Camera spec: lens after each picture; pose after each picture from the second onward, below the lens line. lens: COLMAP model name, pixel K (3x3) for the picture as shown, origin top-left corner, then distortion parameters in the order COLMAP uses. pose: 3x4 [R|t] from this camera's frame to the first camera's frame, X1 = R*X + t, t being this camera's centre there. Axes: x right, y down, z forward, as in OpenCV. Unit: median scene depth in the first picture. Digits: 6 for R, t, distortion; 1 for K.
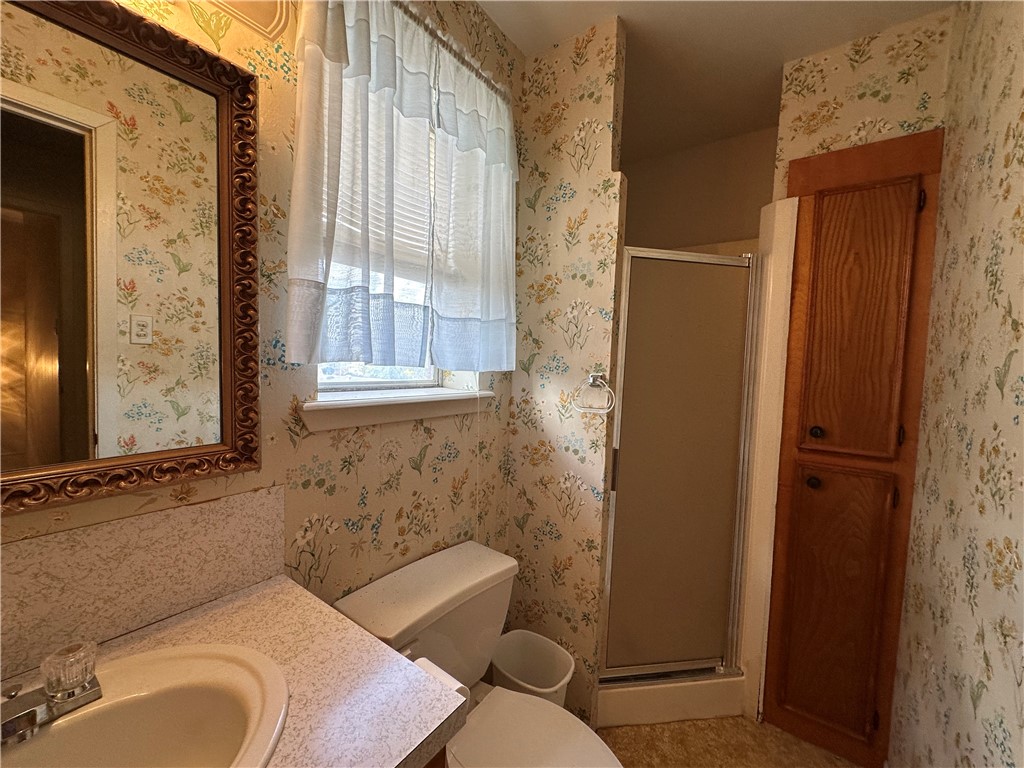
lens RADIAL K [[406.8, 0, 515.3], [0, 406.8, 378.0], [0, 0, 1]] dist [-0.003720, 0.001210]
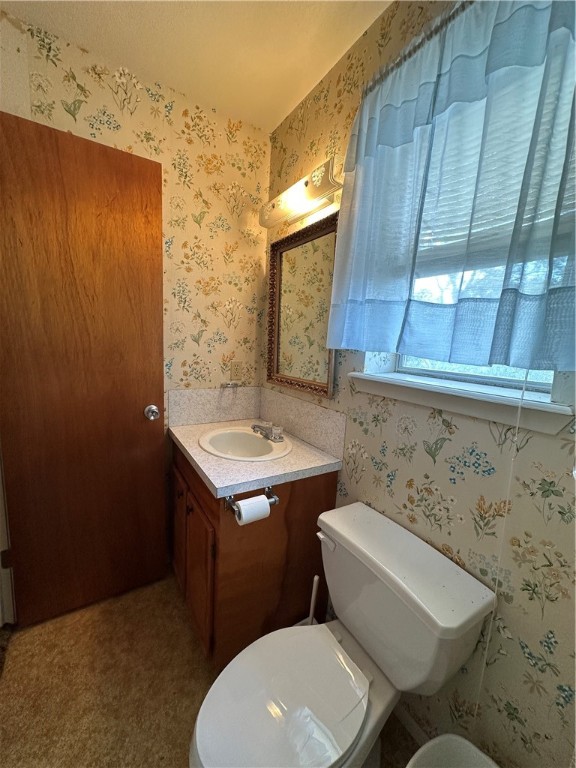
lens RADIAL K [[305.1, 0, 292.2], [0, 305.1, 385.2], [0, 0, 1]] dist [-0.003720, 0.001210]
pose [[-0.362737, 0.065232, -0.929606, 0.570921], [-0.115500, 0.986708, 0.114307, -0.003299], [0.924706, 0.148833, -0.350382, 0.859604]]
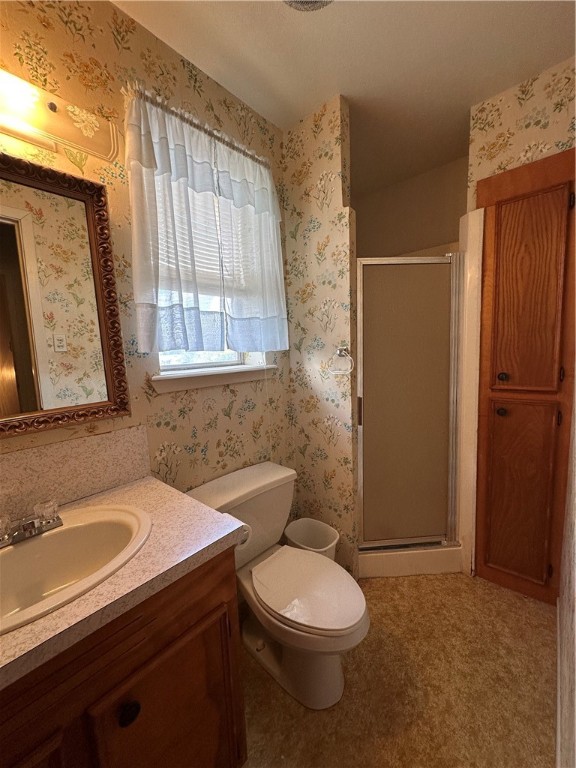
lens RADIAL K [[305.1, 0, 289.7], [0, 305.1, 378.9], [0, 0, 1]] dist [-0.003720, 0.001210]
pose [[0.991919, -0.067433, -0.107473, 0.128674], [0.073396, 0.995919, 0.052528, 0.033101], [0.103492, -0.059992, 0.992819, -0.142620]]
